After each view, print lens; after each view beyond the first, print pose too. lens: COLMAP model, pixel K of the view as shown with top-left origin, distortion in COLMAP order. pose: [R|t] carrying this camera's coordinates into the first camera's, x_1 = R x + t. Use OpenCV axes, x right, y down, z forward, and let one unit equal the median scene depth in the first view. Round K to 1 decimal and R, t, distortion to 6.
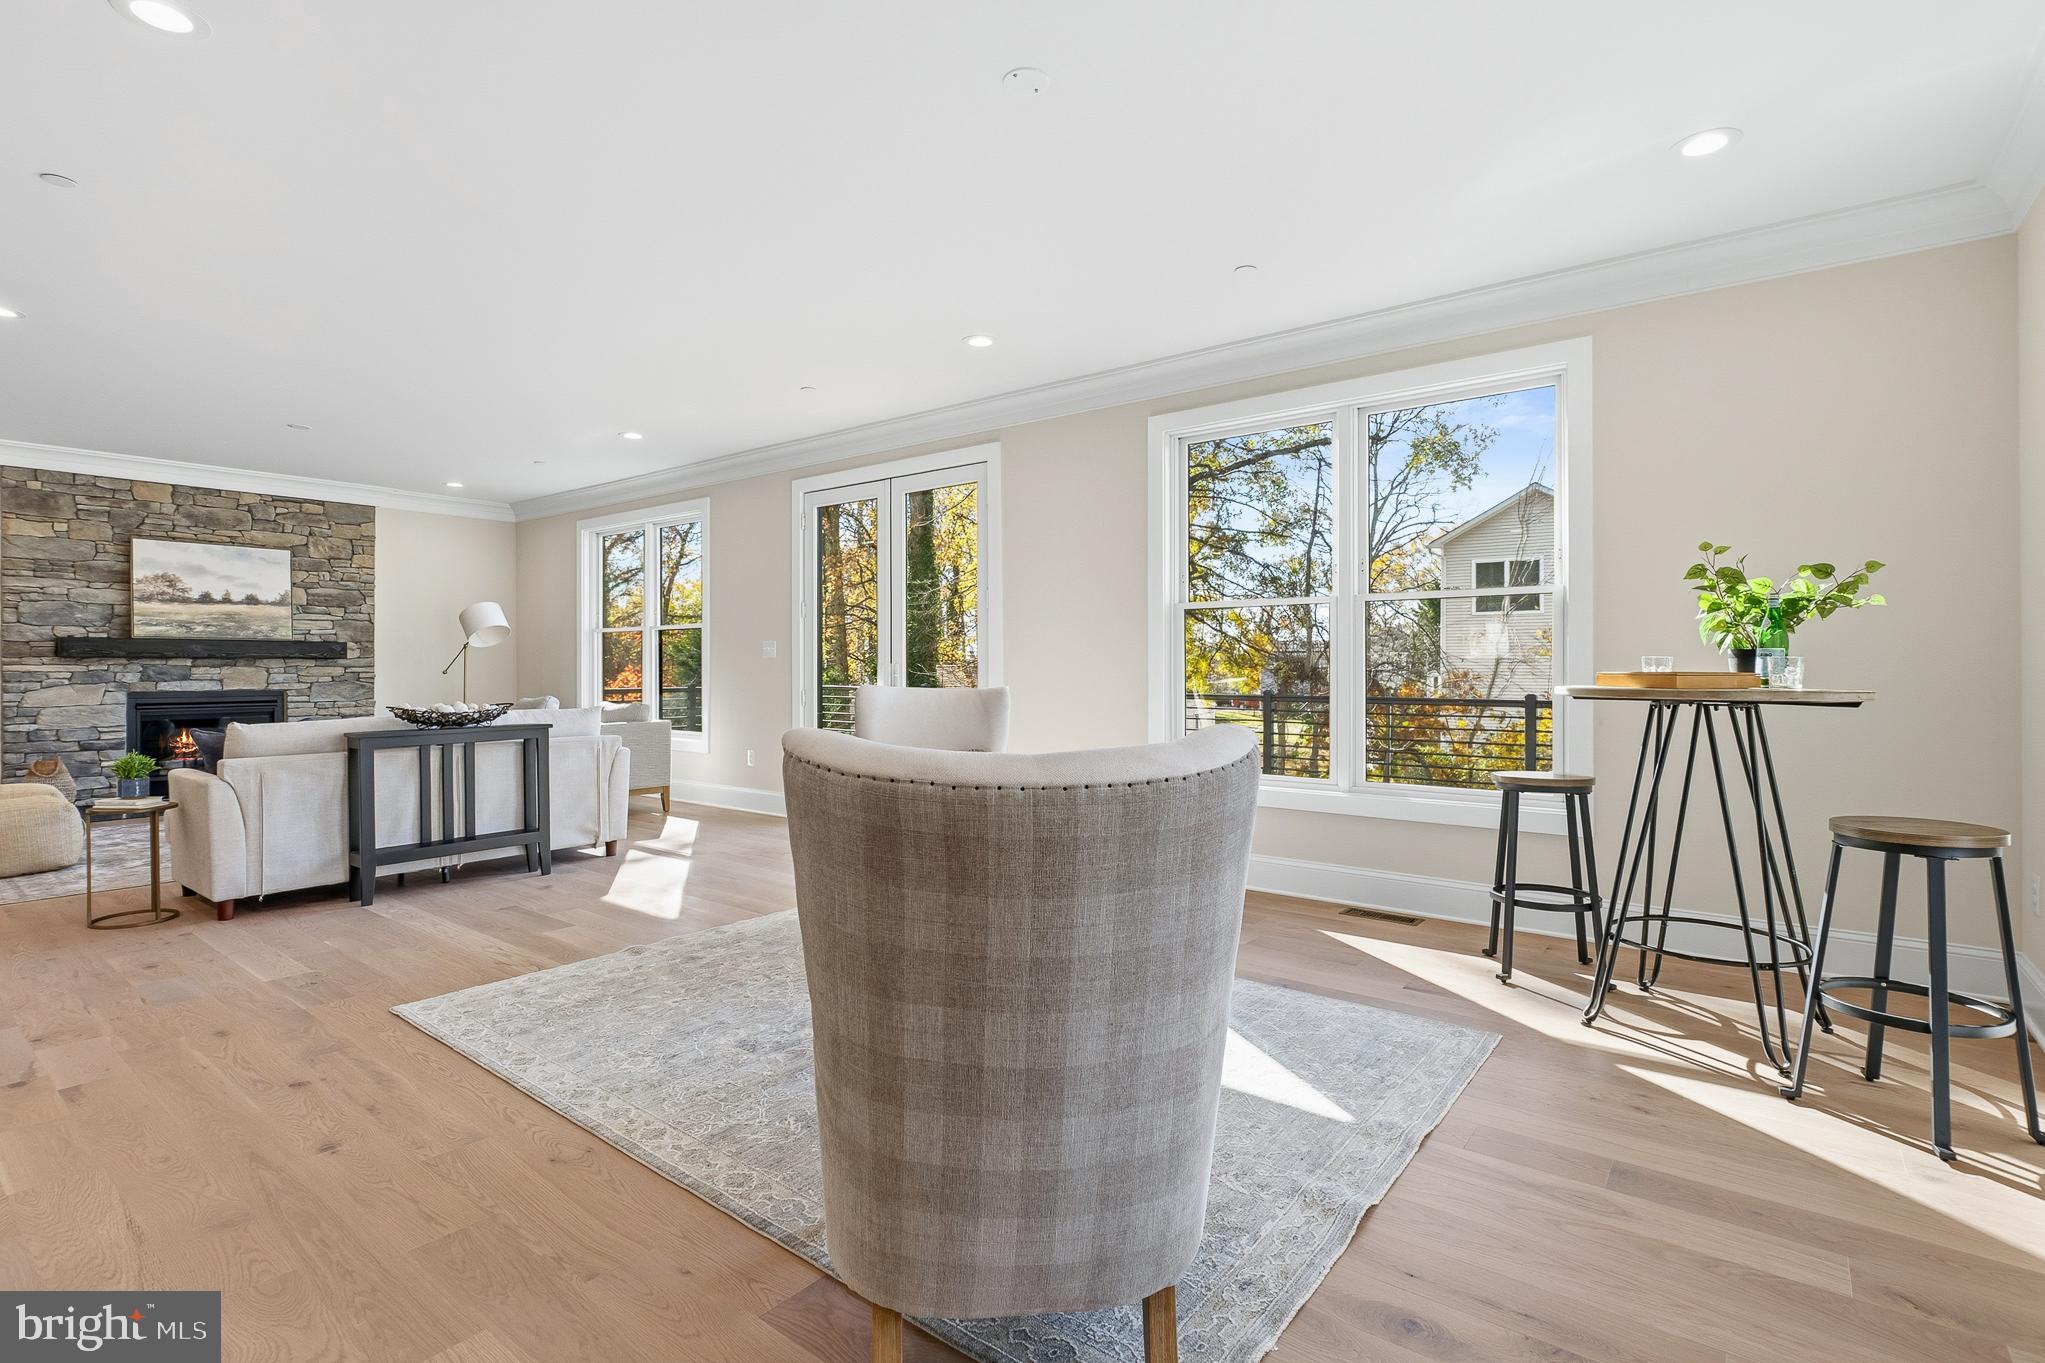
lens RADIAL K [[968.5, 0, 1019.1], [0, 968.5, 666.9], [0, 0, 1]] dist [-0.018413, 0.001966]
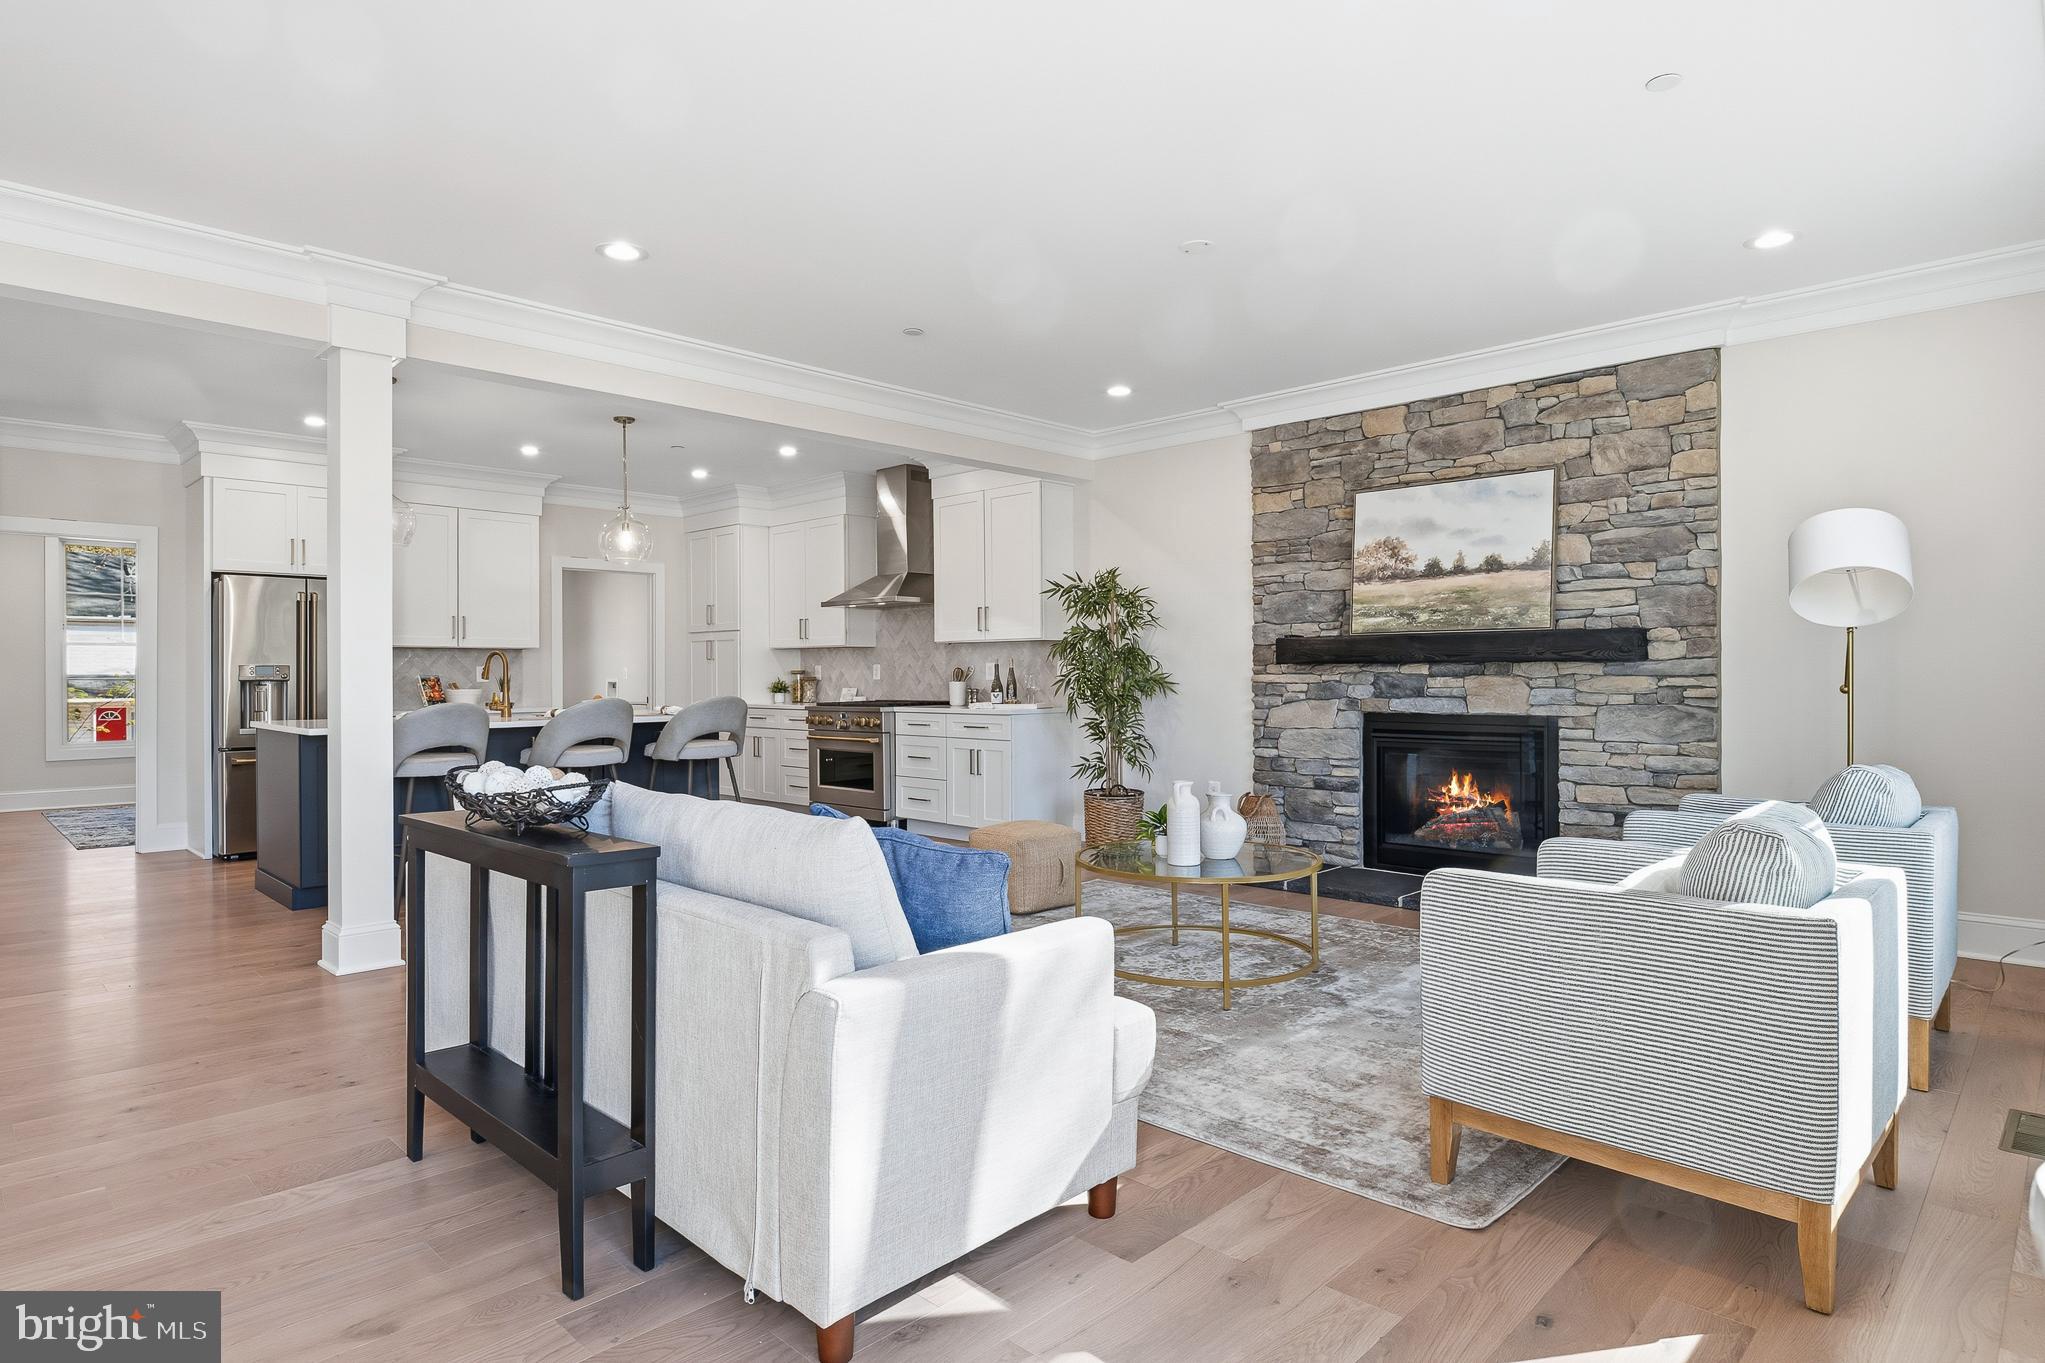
lens RADIAL K [[1114.0, 0, 1015.6], [0, 1114.0, 676.7], [0, 0, 1]] dist [0.004158, -0.023619]
pose [[-0.111300, 0.001999, -0.993785, -0.082248], [0.002778, 0.999995, 0.001701, -0.002058], [0.993783, -0.002572, -0.111305, 0.820199]]
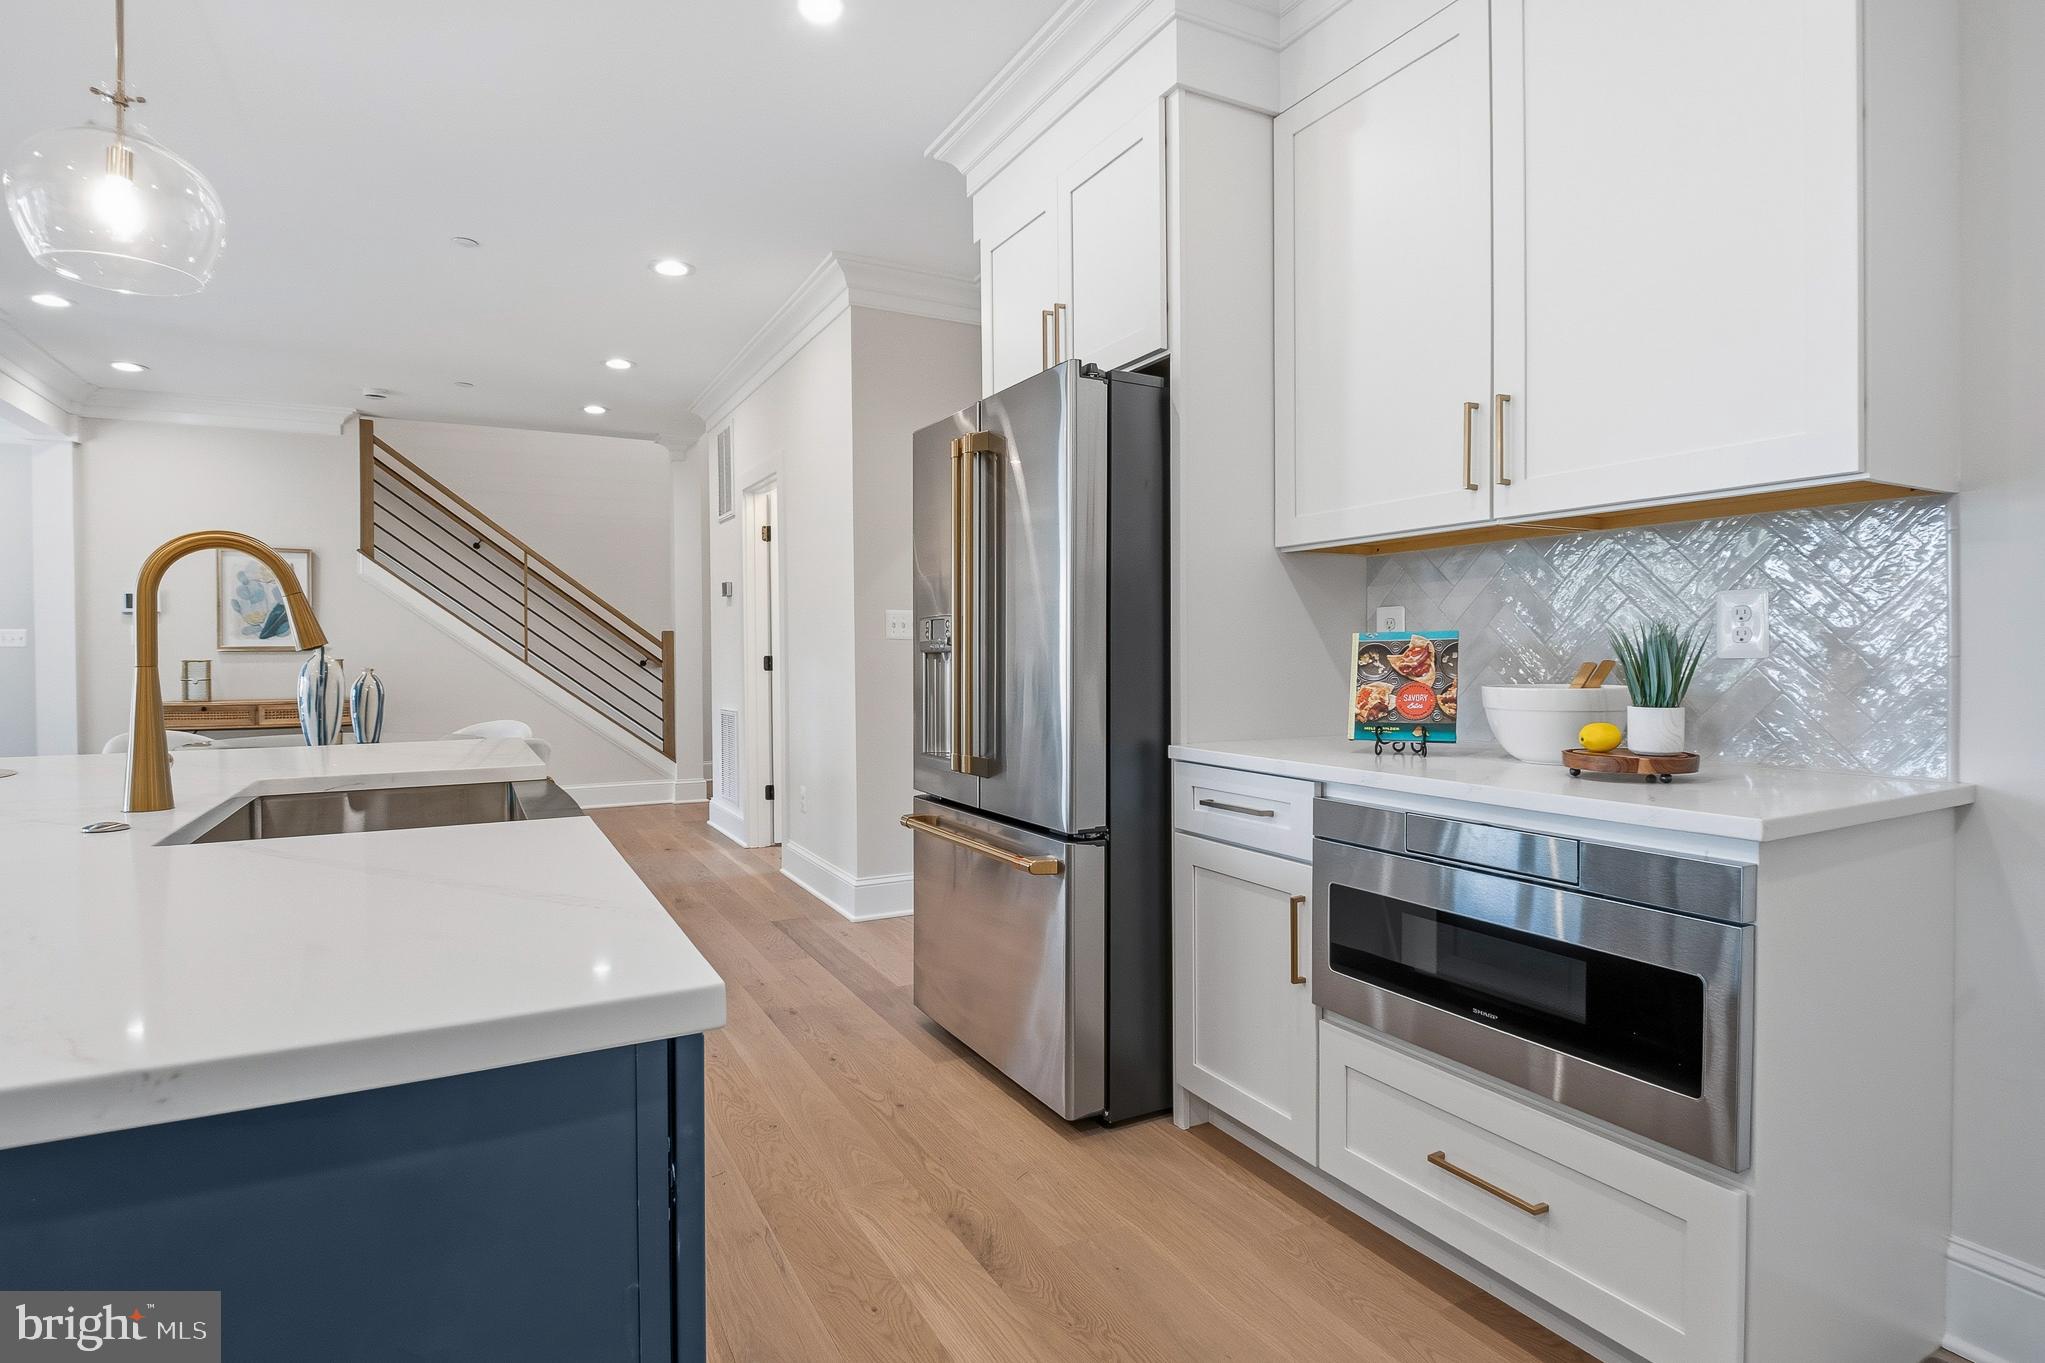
lens RADIAL K [[1042.7, 0, 1015.1], [0, 1042.7, 678.5], [0, 0, 1]] dist [-0.000383, -0.017577]
pose [[-0.913794, -0.004830, 0.406150, -1.115793], [0.006059, 0.999656, 0.025519, 0.001554], [-0.406133, 0.025780, -0.913450, 0.438987]]
